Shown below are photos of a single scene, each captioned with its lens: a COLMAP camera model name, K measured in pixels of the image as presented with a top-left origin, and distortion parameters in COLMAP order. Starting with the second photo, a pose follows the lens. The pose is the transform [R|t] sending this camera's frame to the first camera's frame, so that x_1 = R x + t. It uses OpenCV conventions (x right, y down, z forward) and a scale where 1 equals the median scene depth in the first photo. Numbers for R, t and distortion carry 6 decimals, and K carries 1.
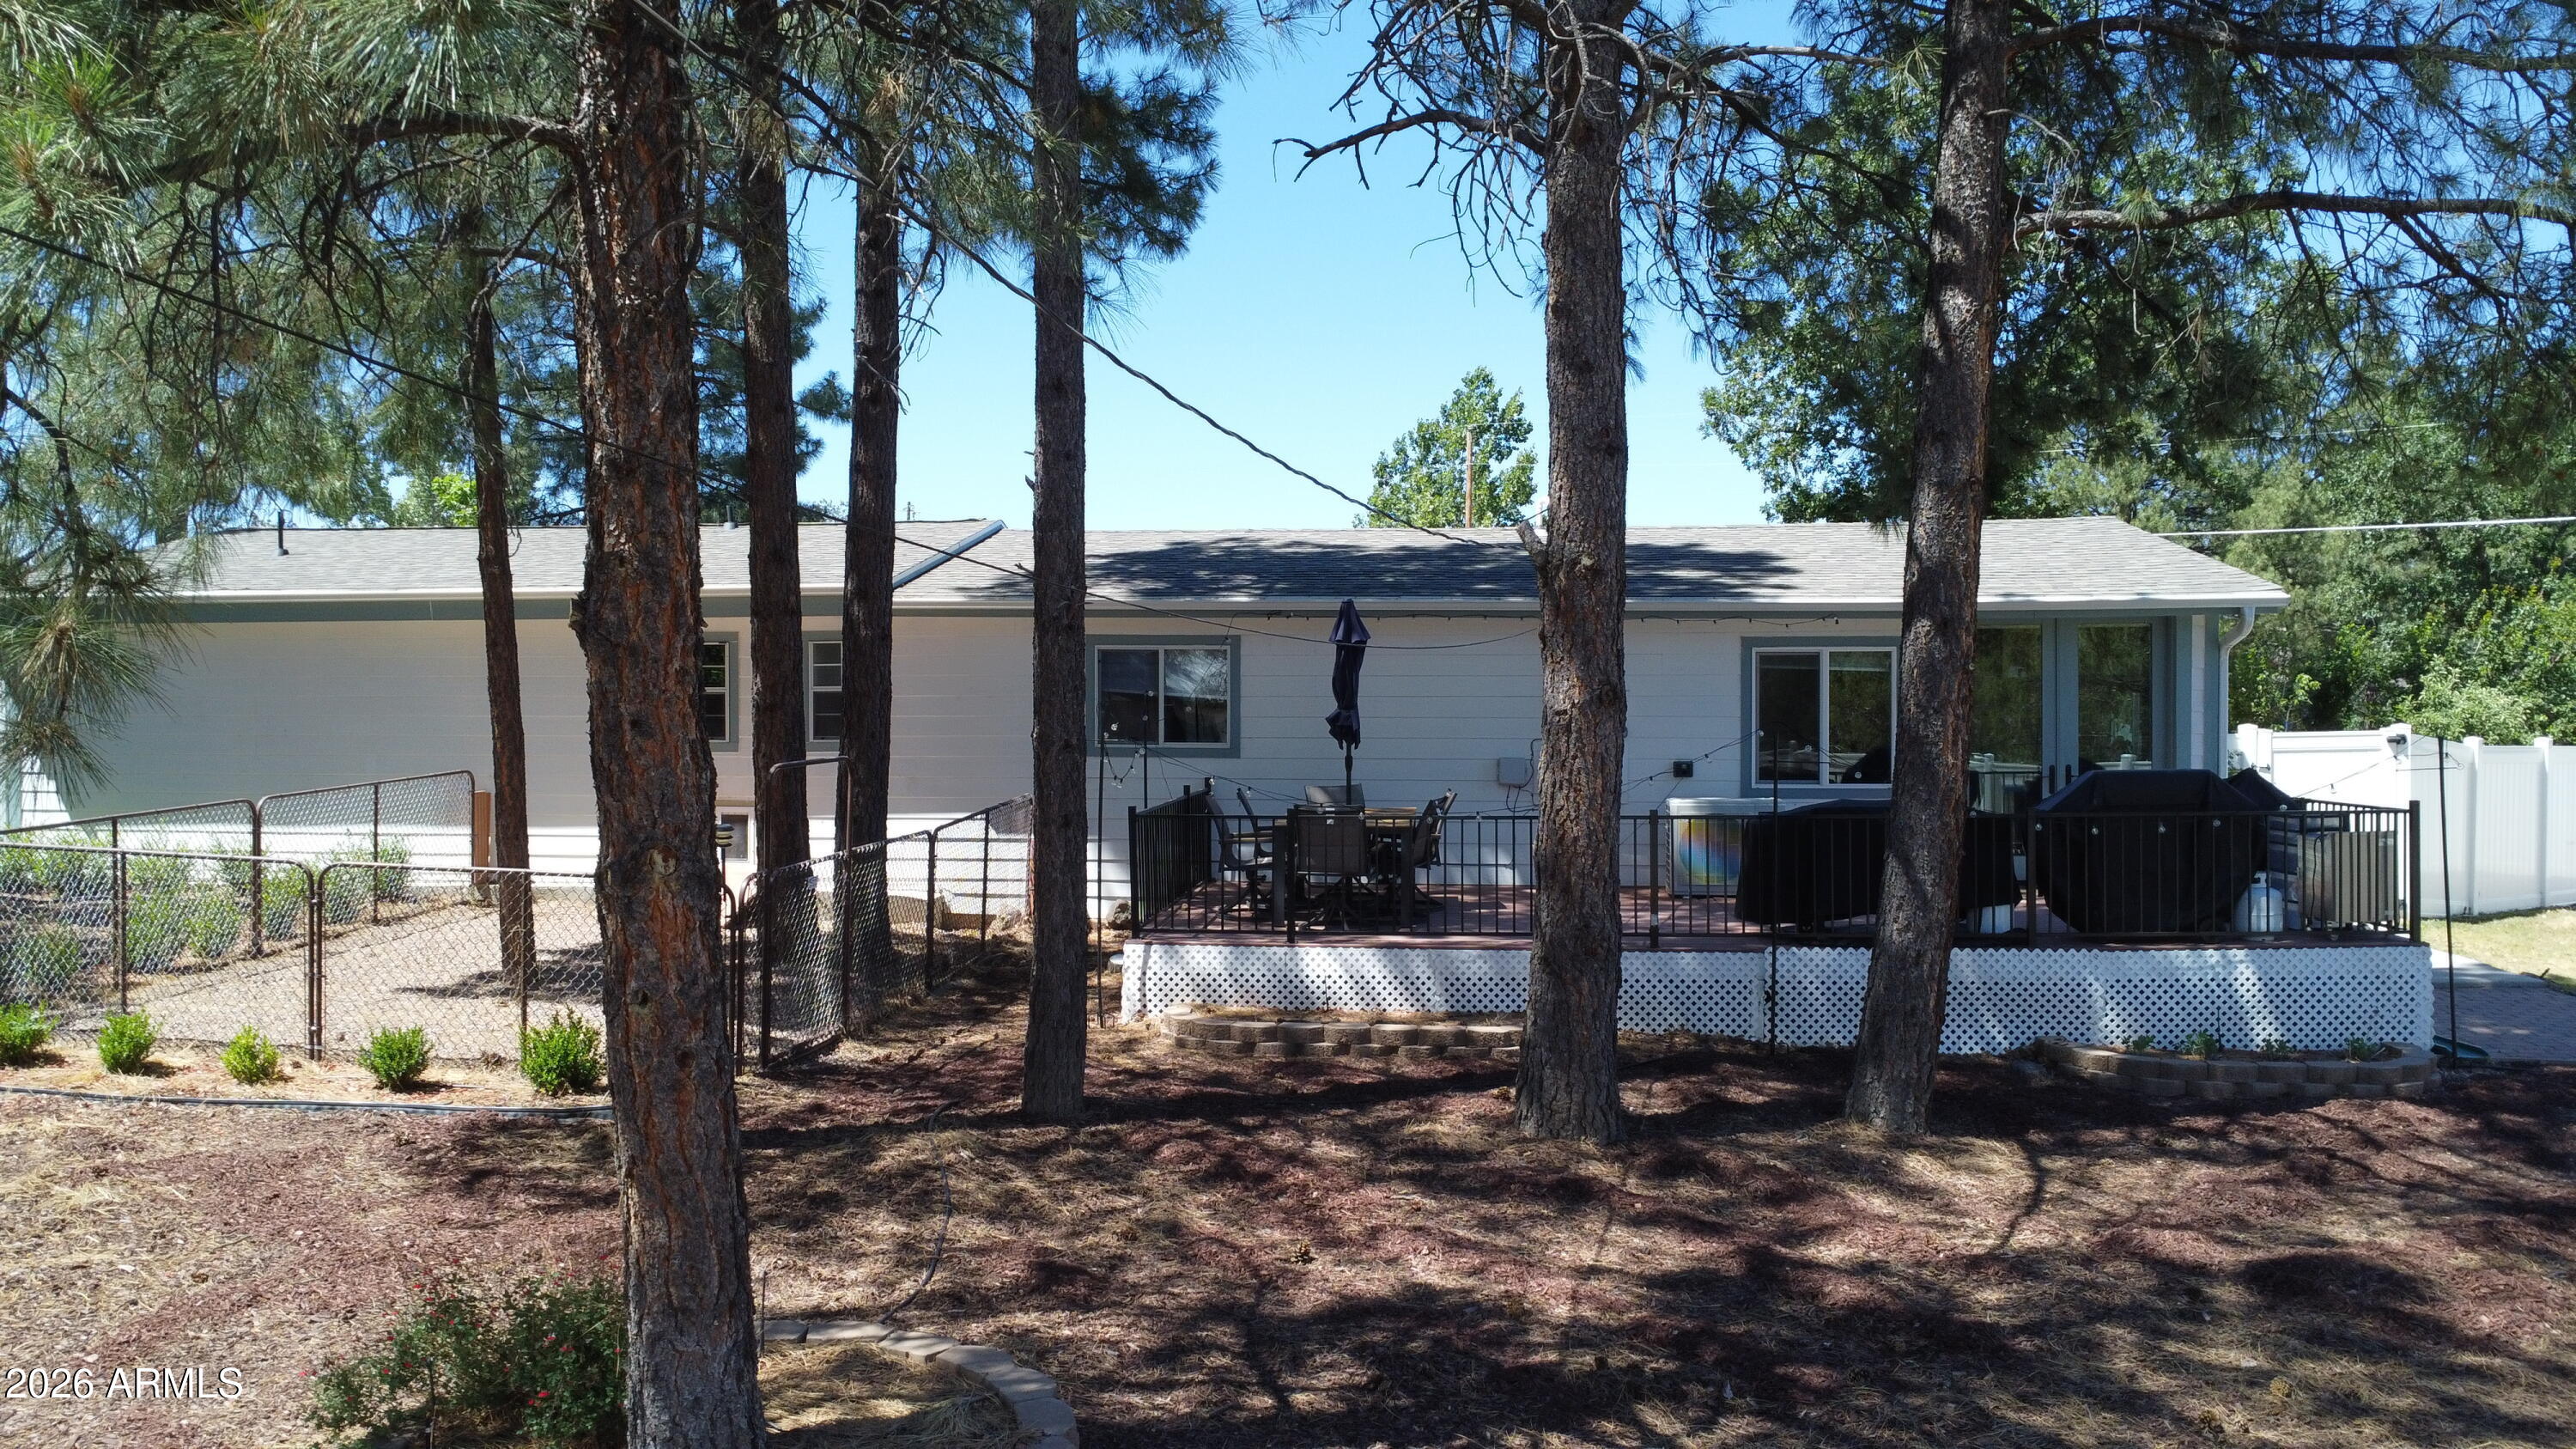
lens RADIAL K [[1877.1, 0, 1277.8], [0, 1877.1, 724.6], [0, 0, 1]] dist [-0.027167, -0.001488]
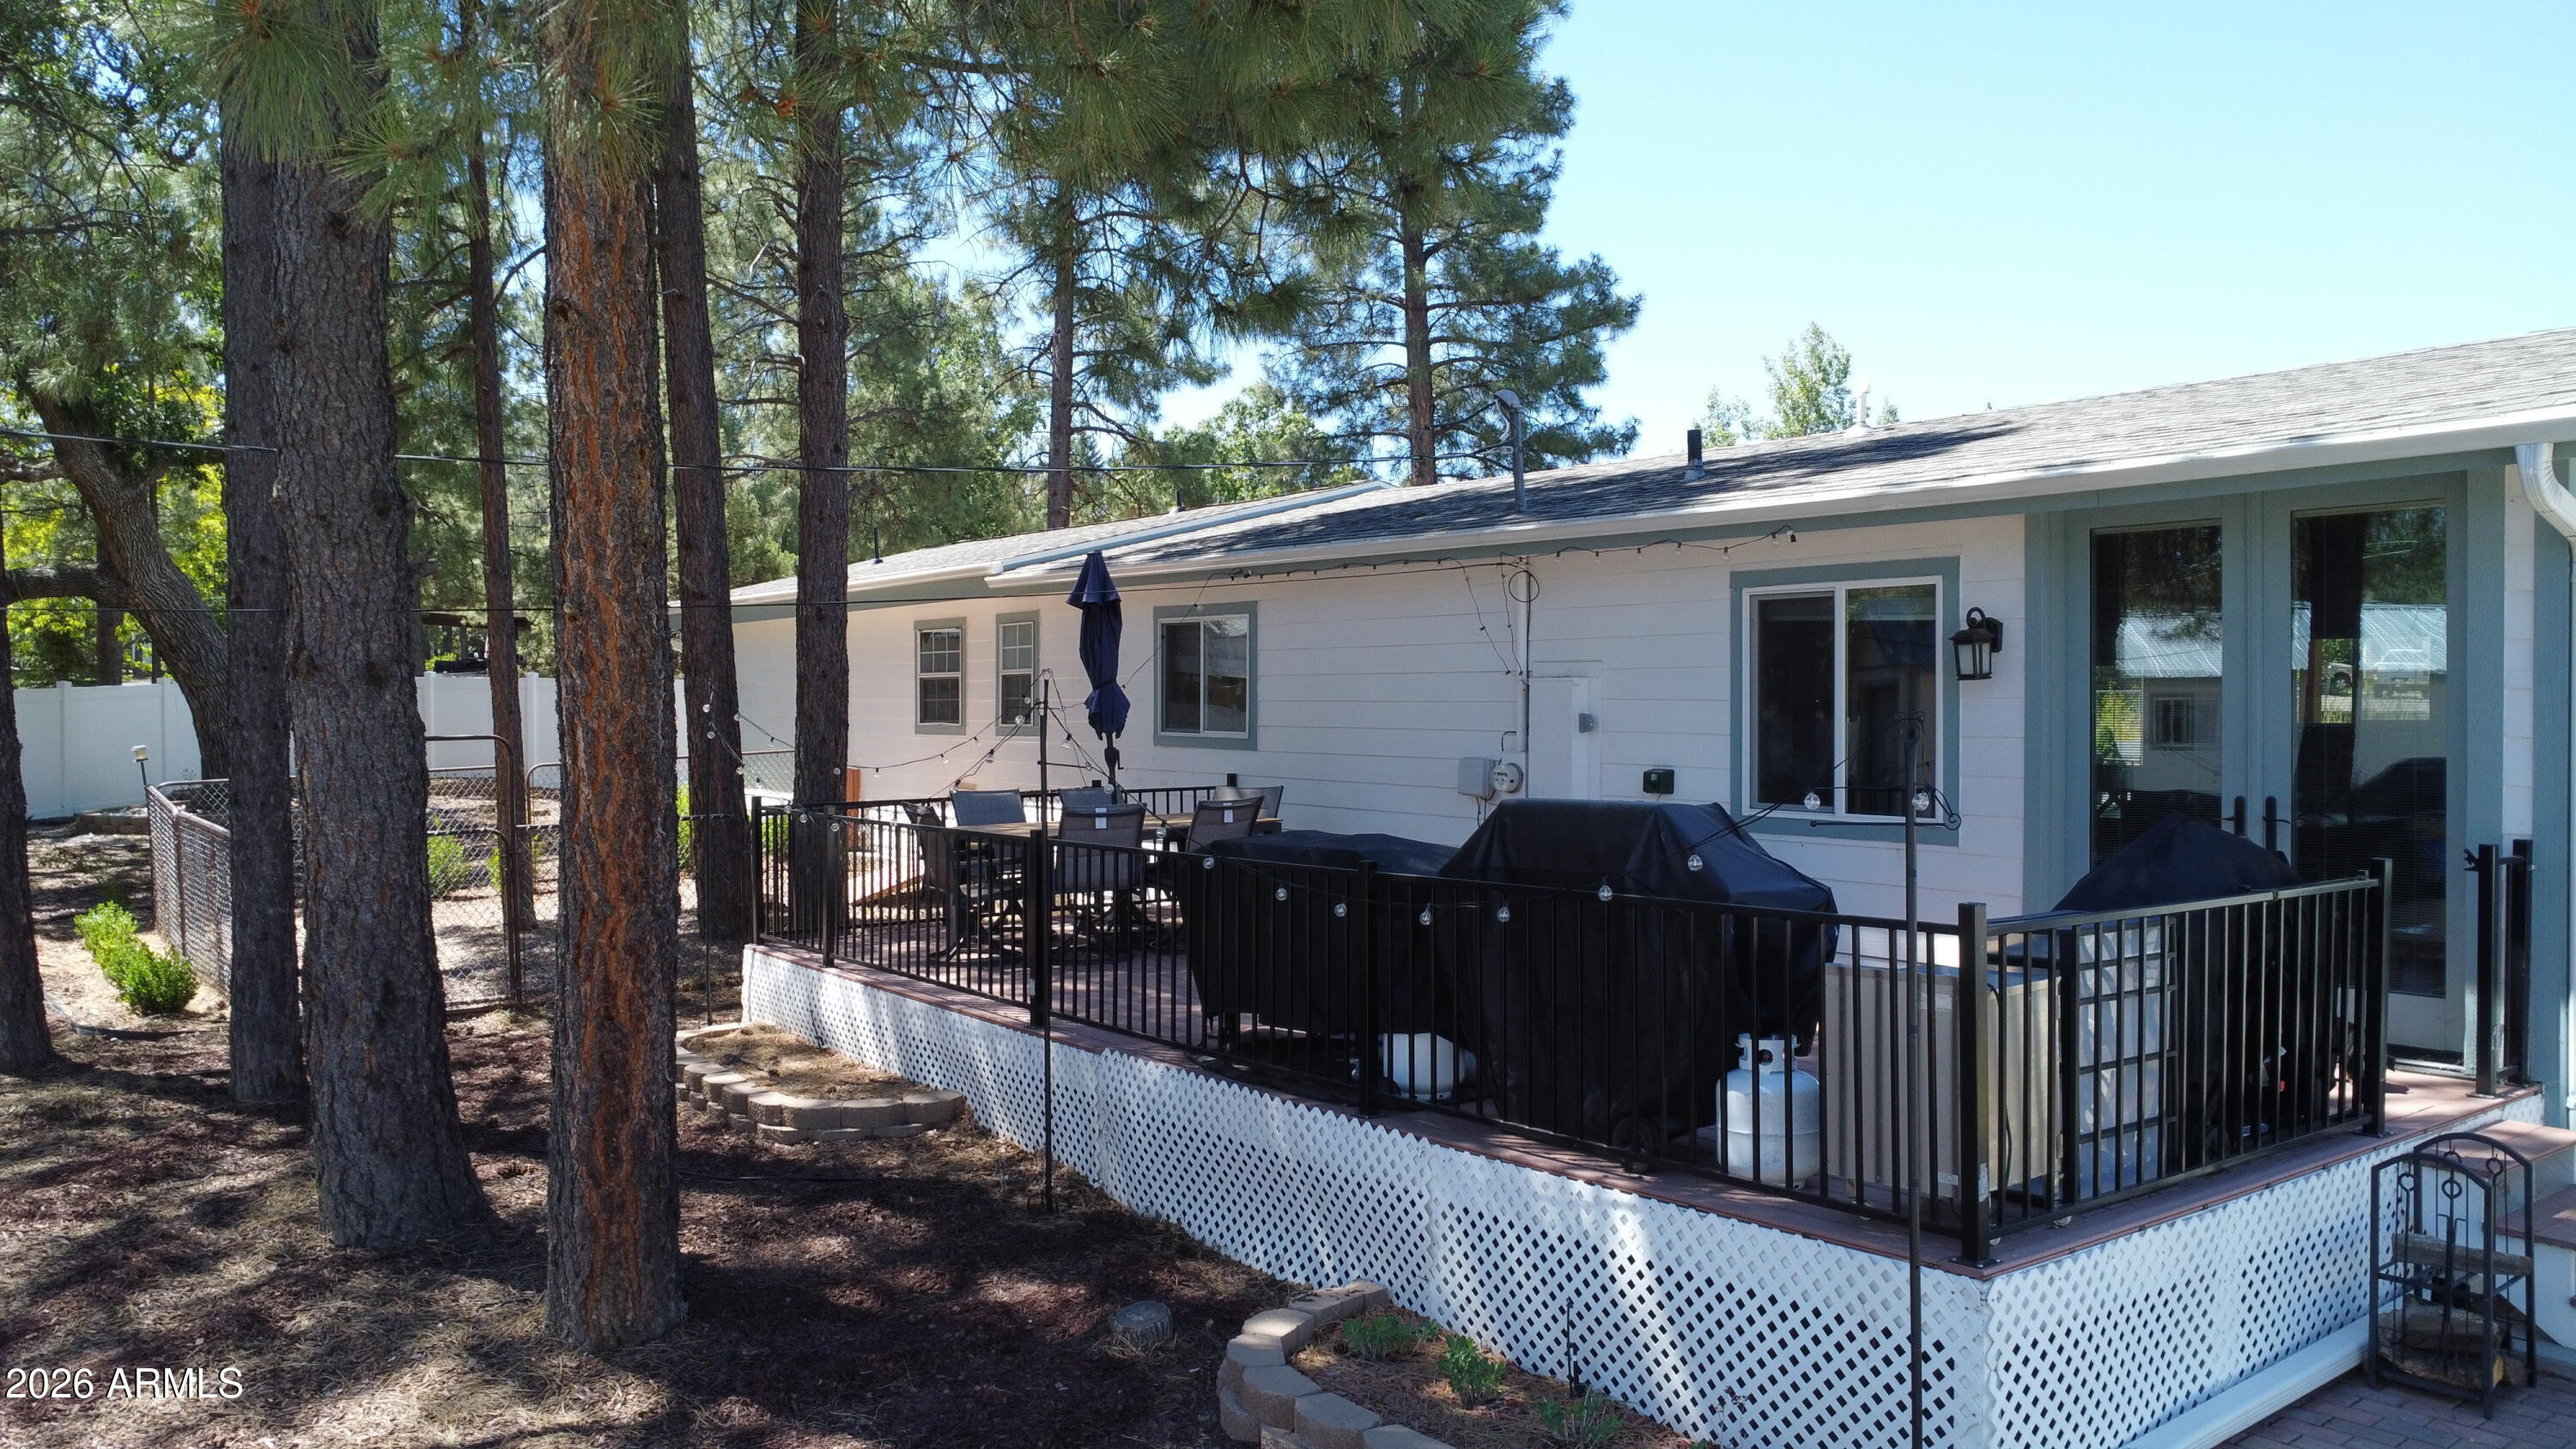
lens RADIAL K [[1877.1, 0, 1277.8], [0, 1877.1, 724.6], [0, 0, 1]] dist [-0.027167, -0.001488]
pose [[0.677406, 0.009453, -0.735549, 0.609509], [-0.007354, 0.999954, 0.006078, 0.001326], [0.735573, 0.001292, 0.677445, 0.470374]]
